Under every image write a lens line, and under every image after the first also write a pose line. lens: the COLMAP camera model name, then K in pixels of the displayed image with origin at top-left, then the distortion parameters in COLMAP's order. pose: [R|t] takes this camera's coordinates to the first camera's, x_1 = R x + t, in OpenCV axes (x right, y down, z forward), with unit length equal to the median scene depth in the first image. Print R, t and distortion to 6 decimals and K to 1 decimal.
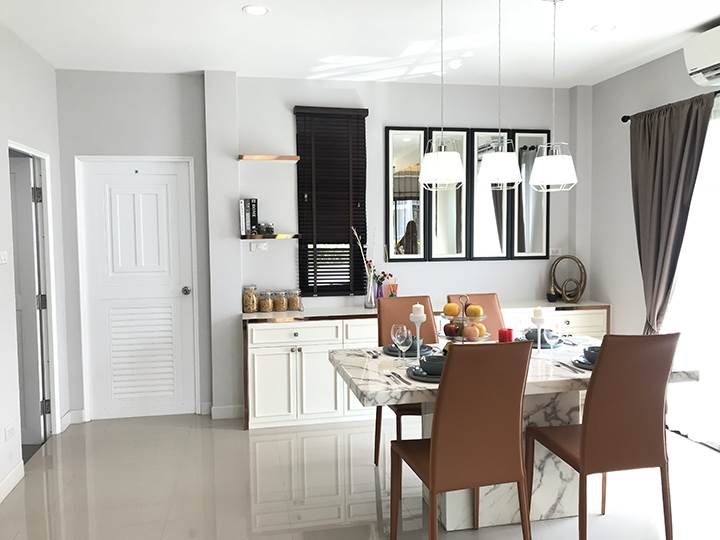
lens RADIAL K [[599.7, 0, 359.9], [0, 599.7, 272.3], [0, 0, 1]] dist [0.024311, -0.010434]
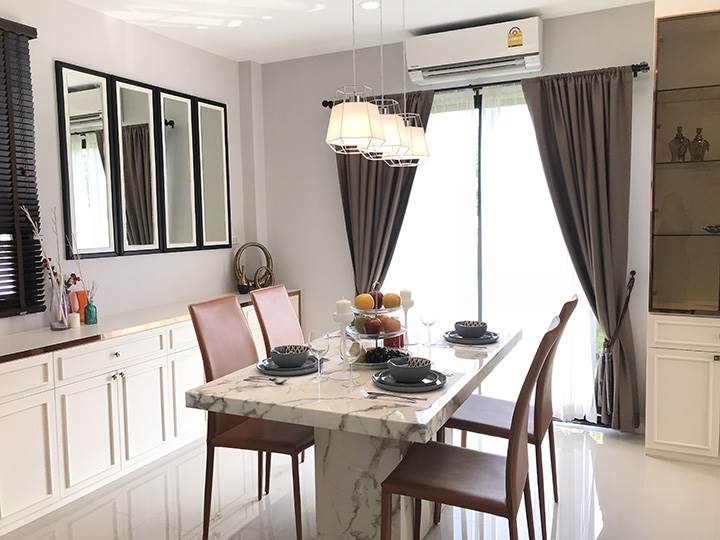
lens RADIAL K [[599.7, 0, 360.0], [0, 599.7, 265.6], [0, 0, 1]] dist [0.024311, -0.010434]
pose [[0.597306, -0.062578, 0.799569, -0.312311], [0.072362, 0.997090, 0.023980, -0.003045], [-0.798743, 0.043535, 0.600096, 0.324145]]
